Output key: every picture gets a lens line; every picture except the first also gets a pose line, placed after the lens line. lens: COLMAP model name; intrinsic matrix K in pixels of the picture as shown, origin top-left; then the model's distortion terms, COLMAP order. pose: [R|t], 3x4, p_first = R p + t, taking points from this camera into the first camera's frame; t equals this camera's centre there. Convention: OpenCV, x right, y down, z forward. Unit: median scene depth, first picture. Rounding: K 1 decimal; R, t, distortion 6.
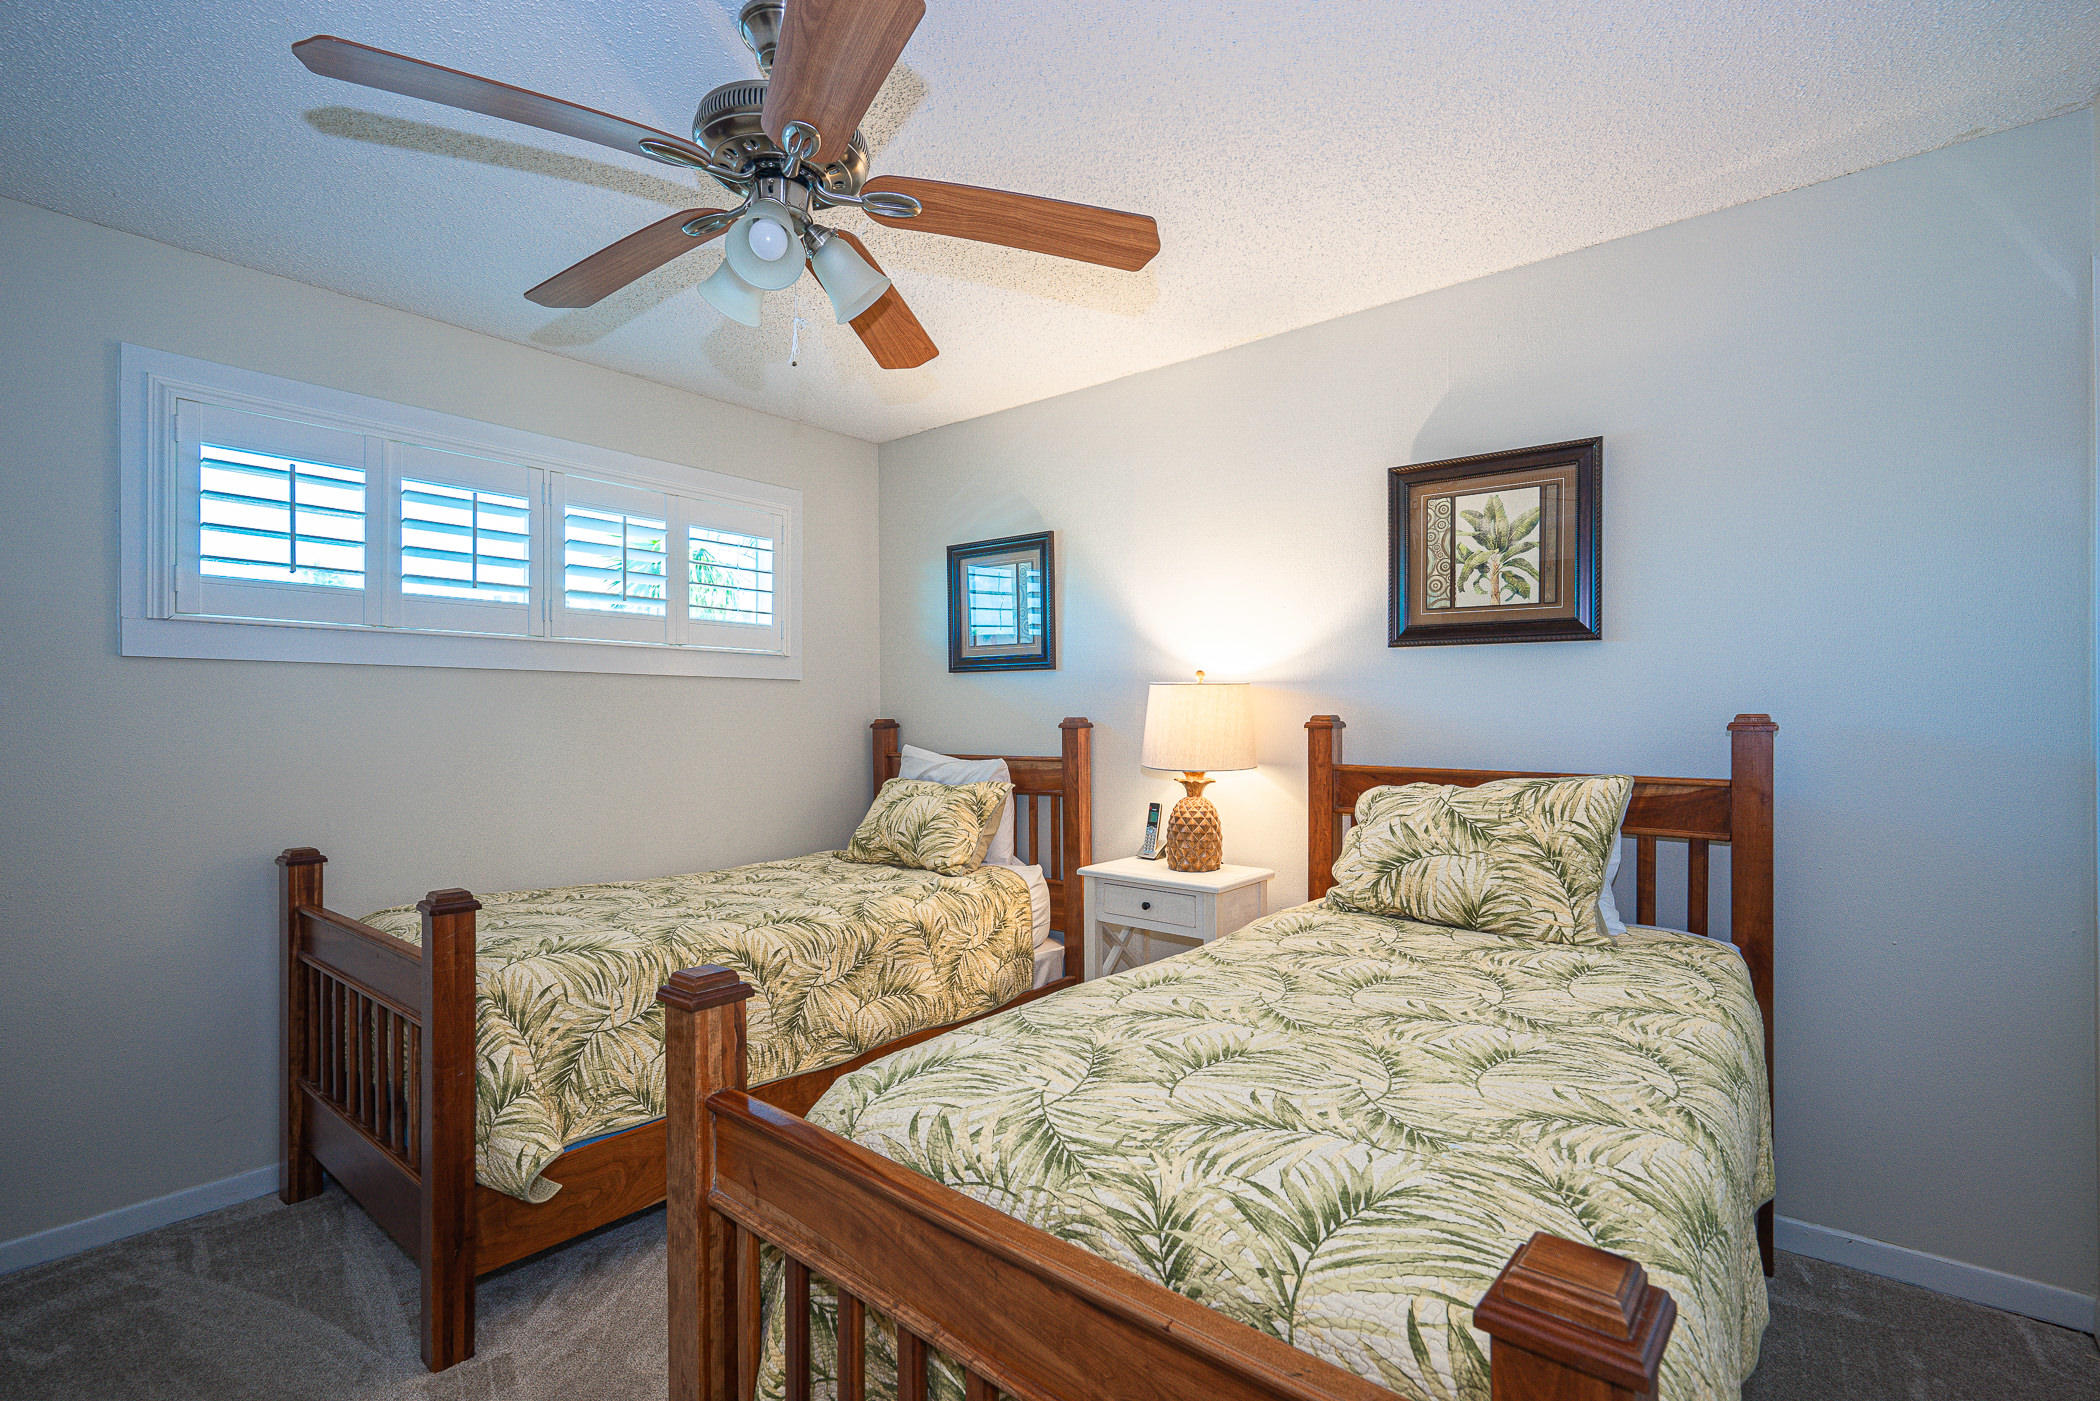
lens RADIAL K [[973.3, 0, 1048.5], [0, 973.3, 707.5], [0, 0, 1]] dist [-0.007506, 0.003826]
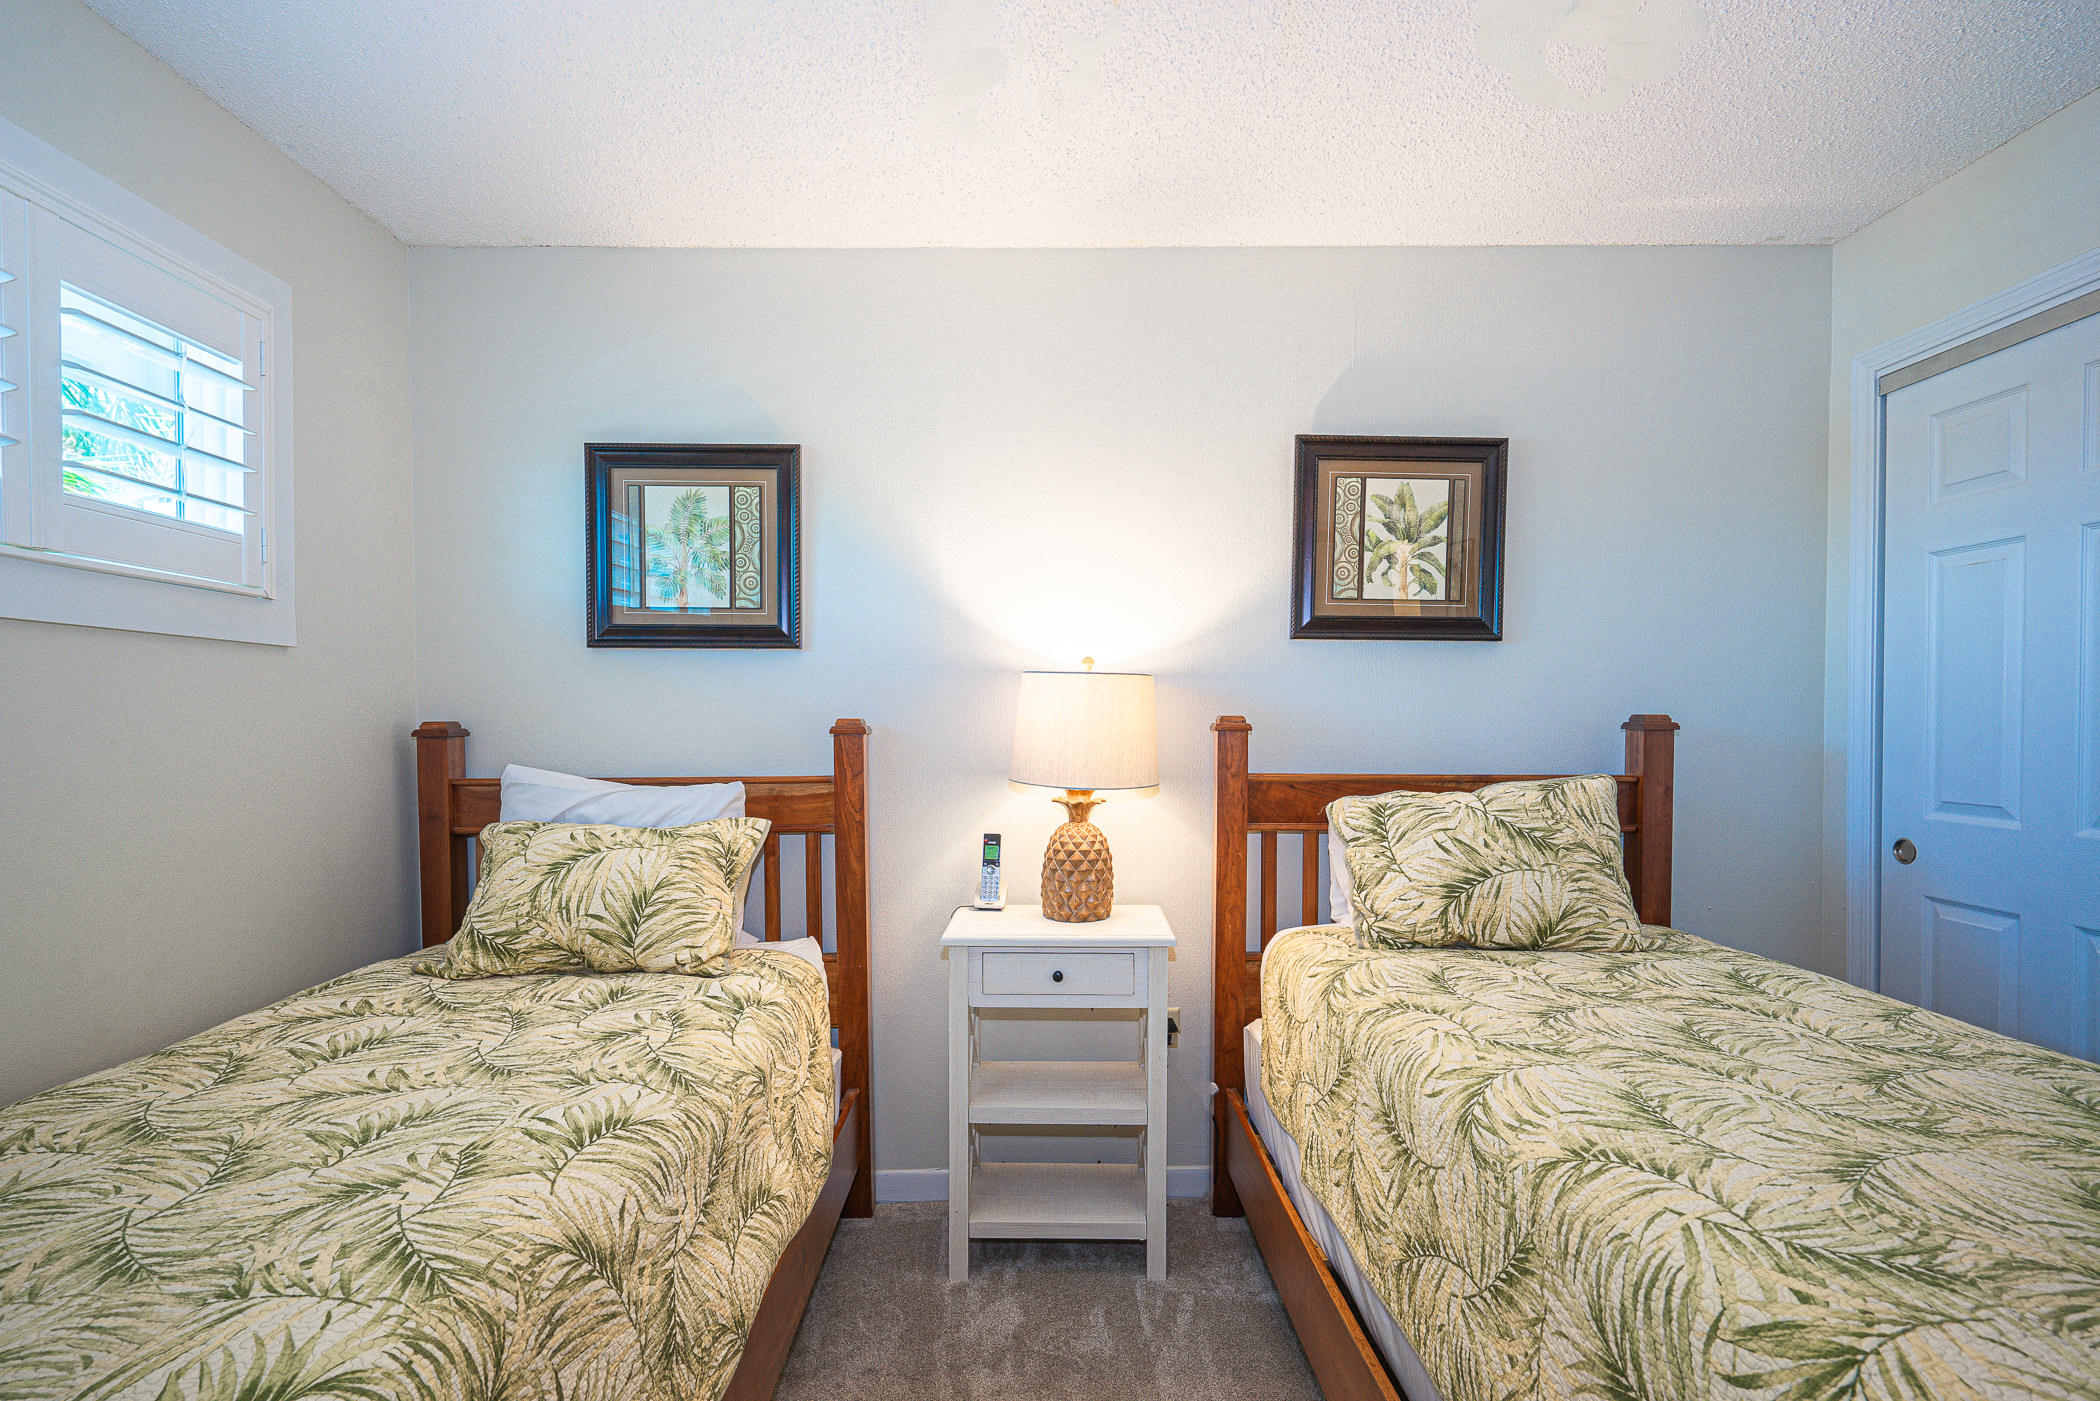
lens RADIAL K [[973.3, 0, 1041.3], [0, 973.3, 726.7], [0, 0, 1]] dist [-0.007506, 0.003826]
pose [[0.765909, -0.000986, 0.642949, -0.395900], [-0.005733, 0.999949, 0.008362, 0.011837], [-0.642924, -0.010091, 0.765864, 0.477518]]
